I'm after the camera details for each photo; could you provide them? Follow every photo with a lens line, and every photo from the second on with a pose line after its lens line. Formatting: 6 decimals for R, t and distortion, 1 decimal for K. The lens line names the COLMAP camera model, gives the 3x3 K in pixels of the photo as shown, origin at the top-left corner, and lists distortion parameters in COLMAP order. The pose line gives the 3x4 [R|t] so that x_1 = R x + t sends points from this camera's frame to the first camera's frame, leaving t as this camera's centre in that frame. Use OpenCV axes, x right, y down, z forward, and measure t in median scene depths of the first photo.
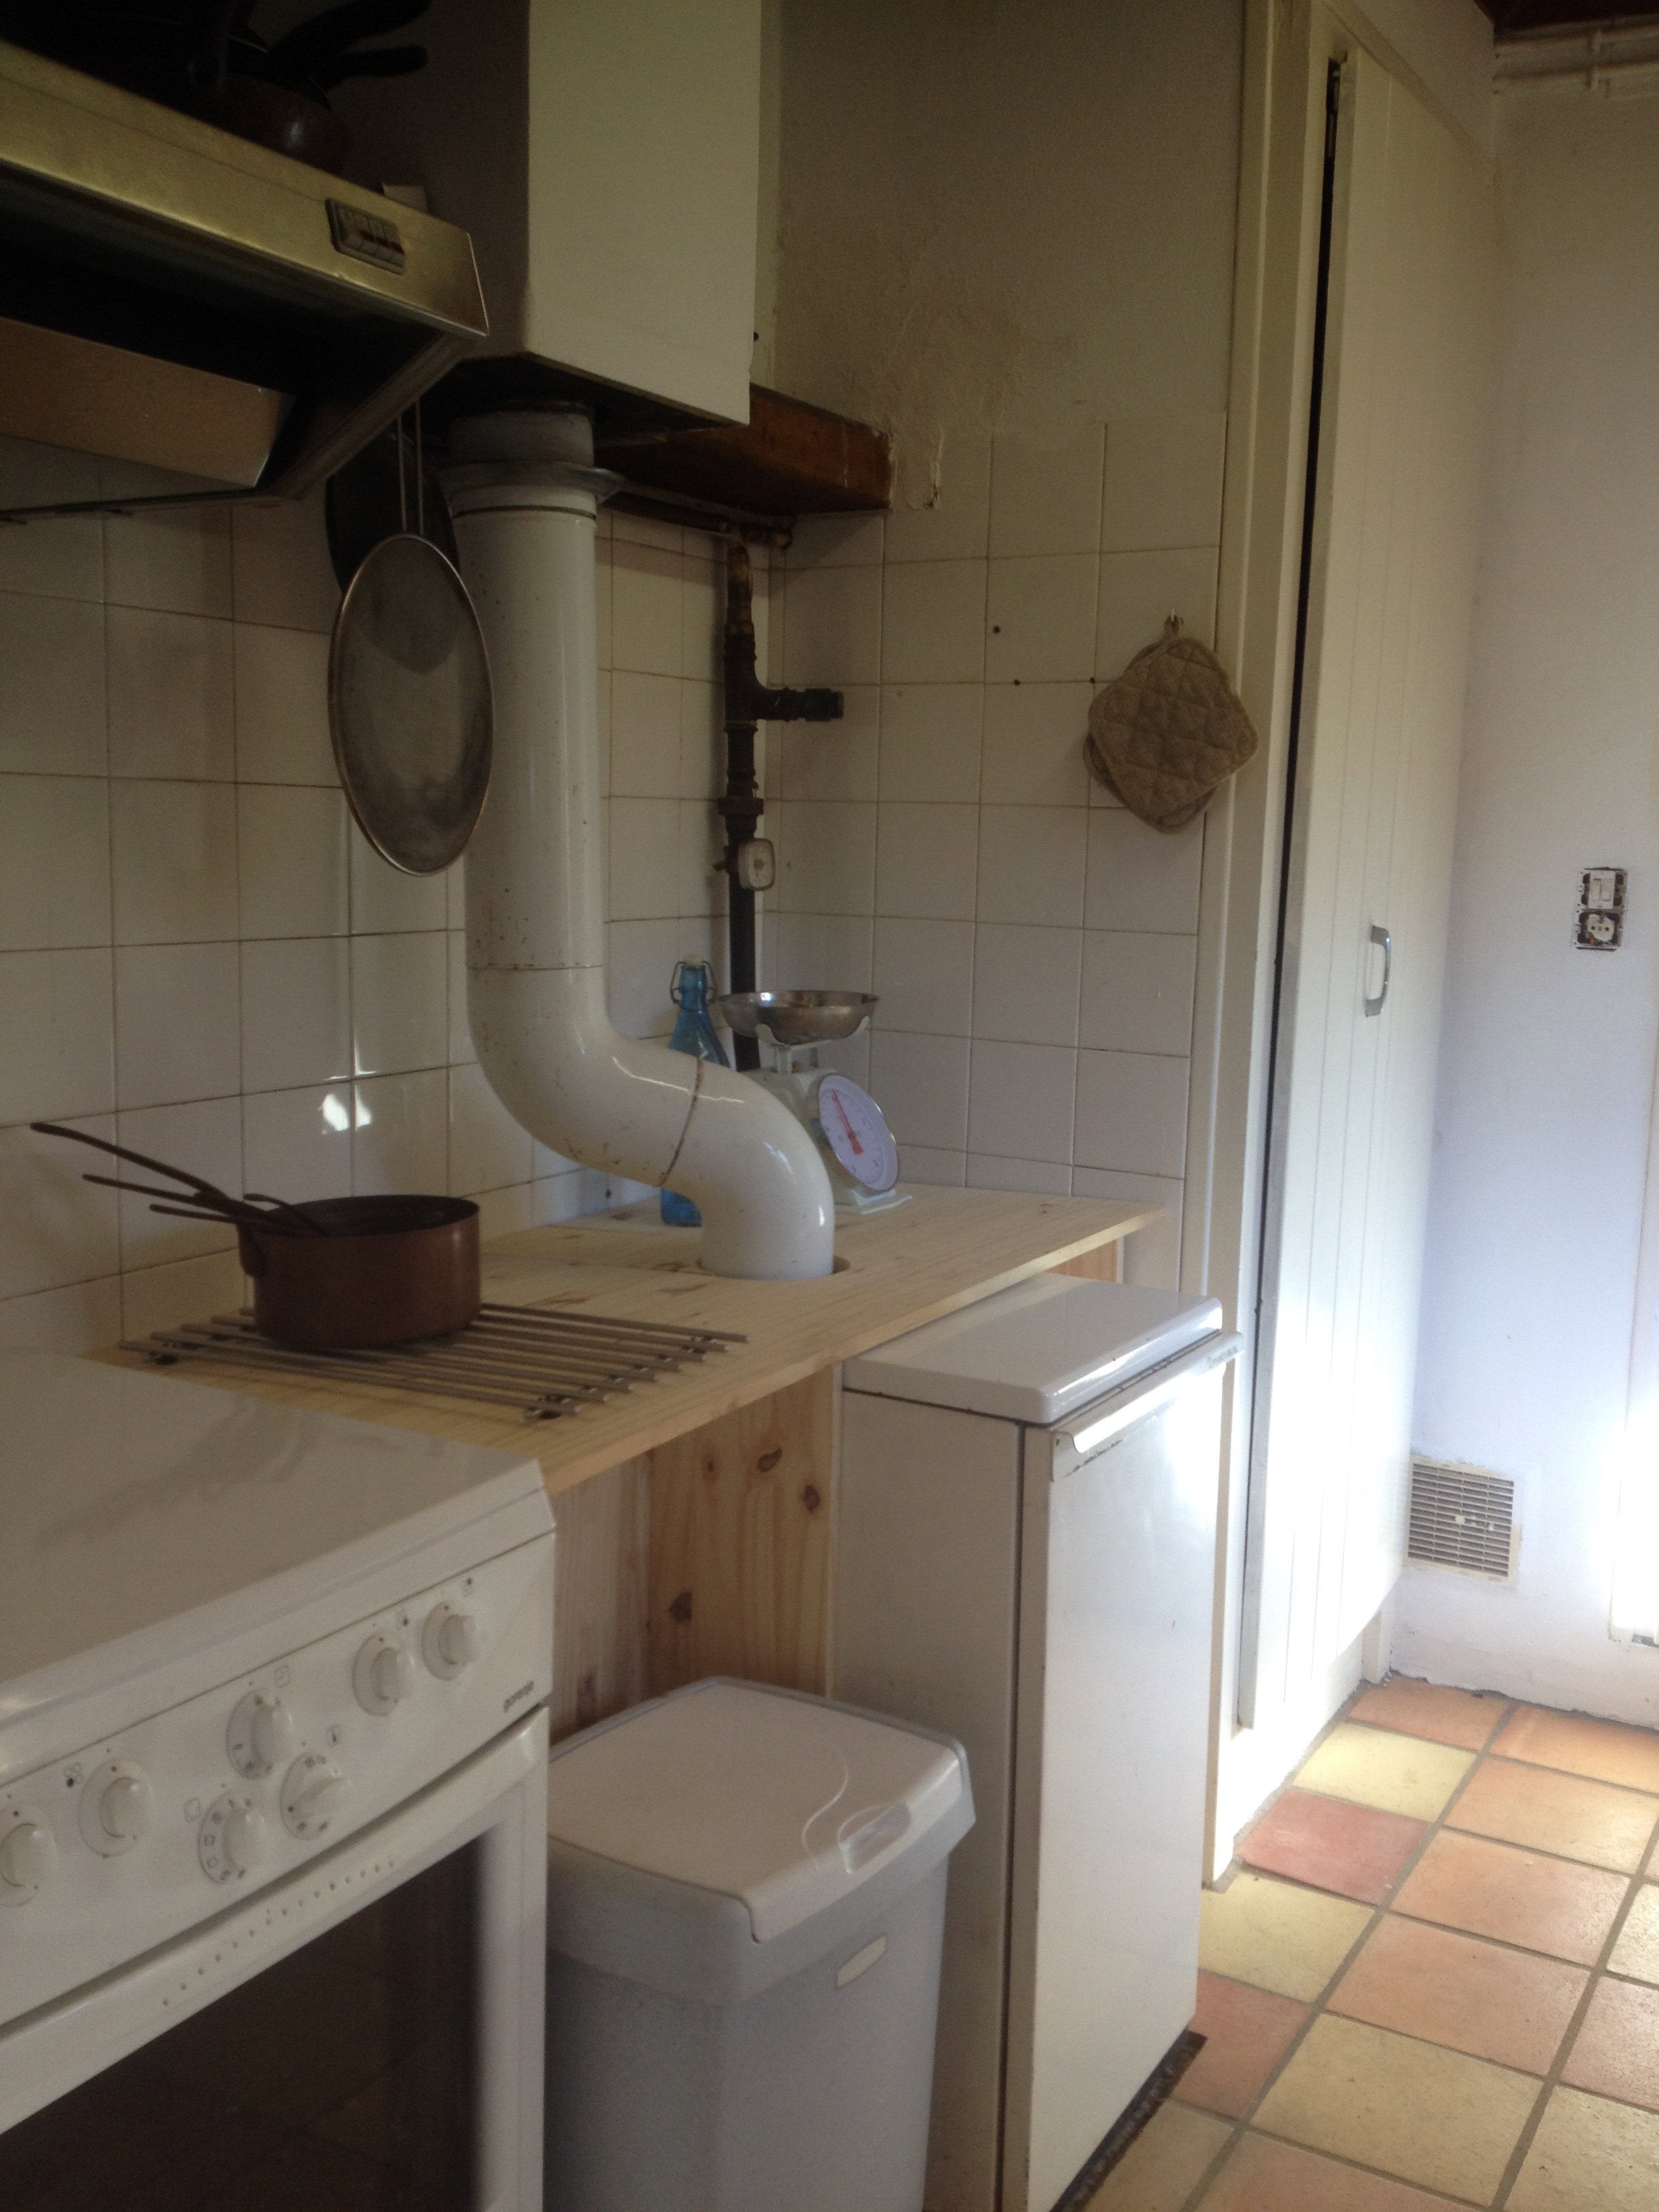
lens RADIAL K [[2095.7, 0, 816.3], [0, 2095.7, 1115.2], [0, 0, 1]] dist [0.159670, -0.353997]
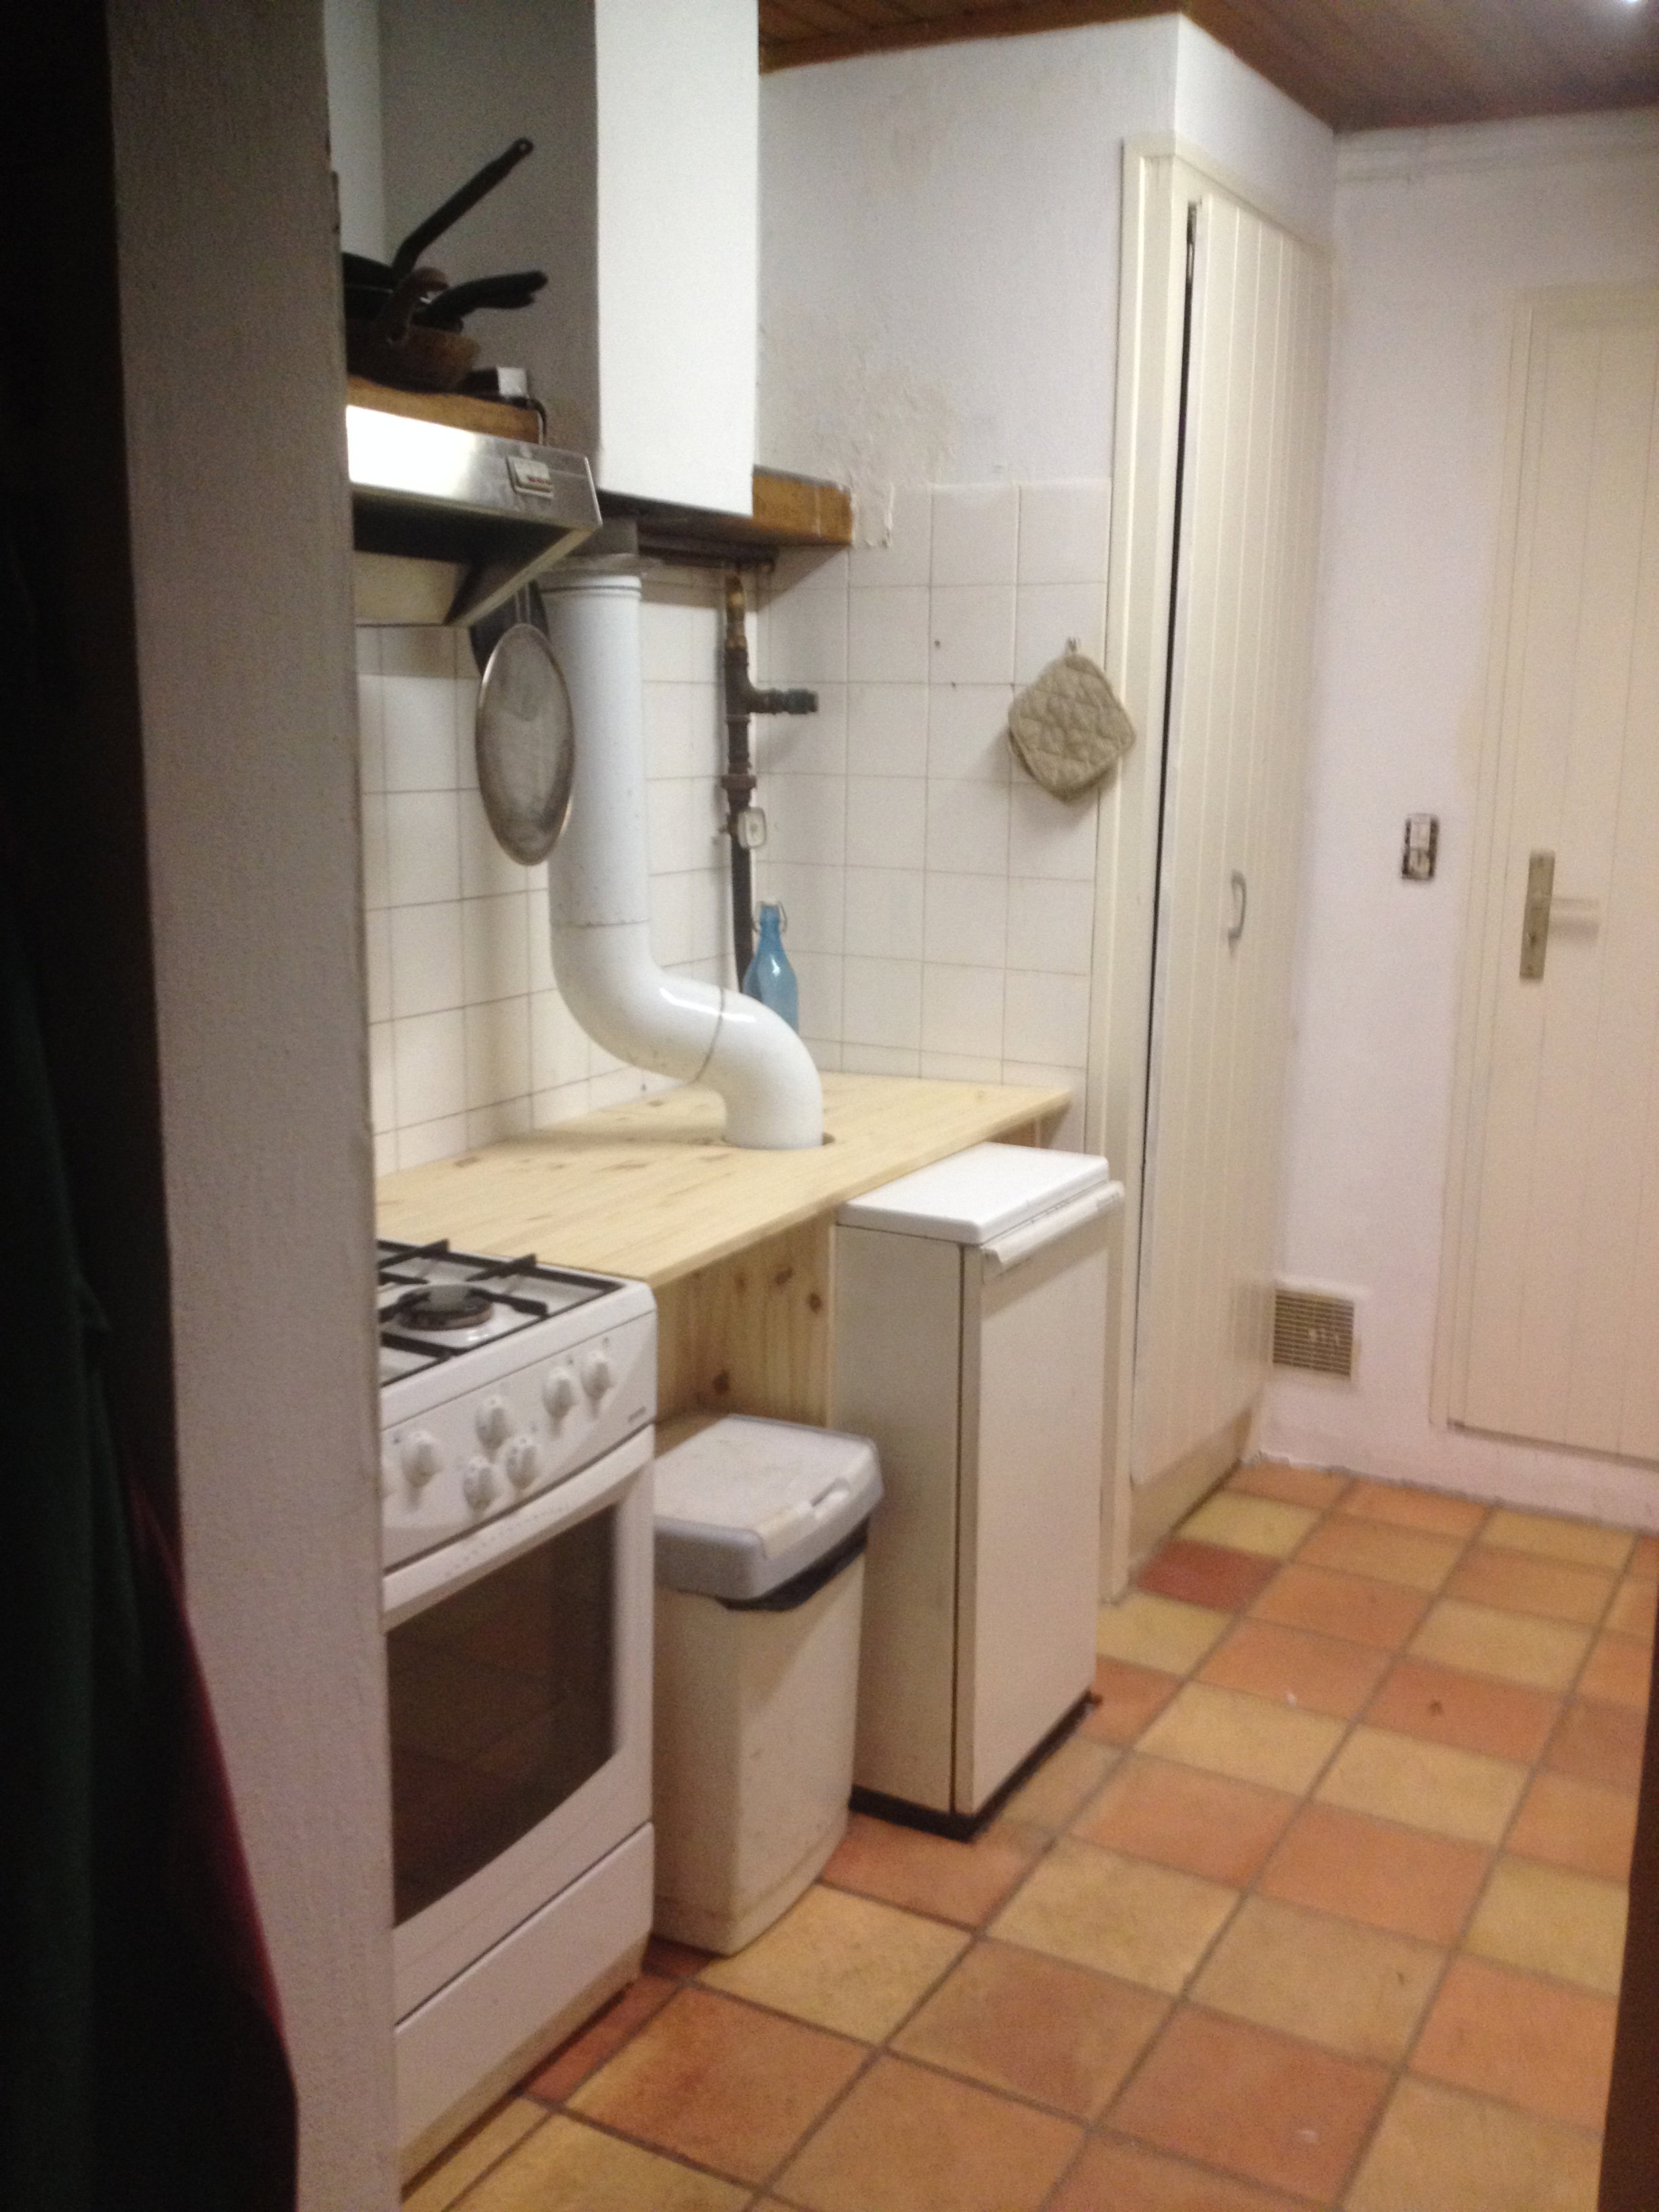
lens RADIAL K [[2095.7, 0, 816.3], [0, 2095.7, 1115.2], [0, 0, 1]] dist [0.159670, -0.353997]
pose [[0.999576, -0.017252, 0.023463, -0.023529], [0.015995, 0.998480, 0.052744, -0.013194], [-0.024338, -0.052347, 0.998332, -0.296543]]
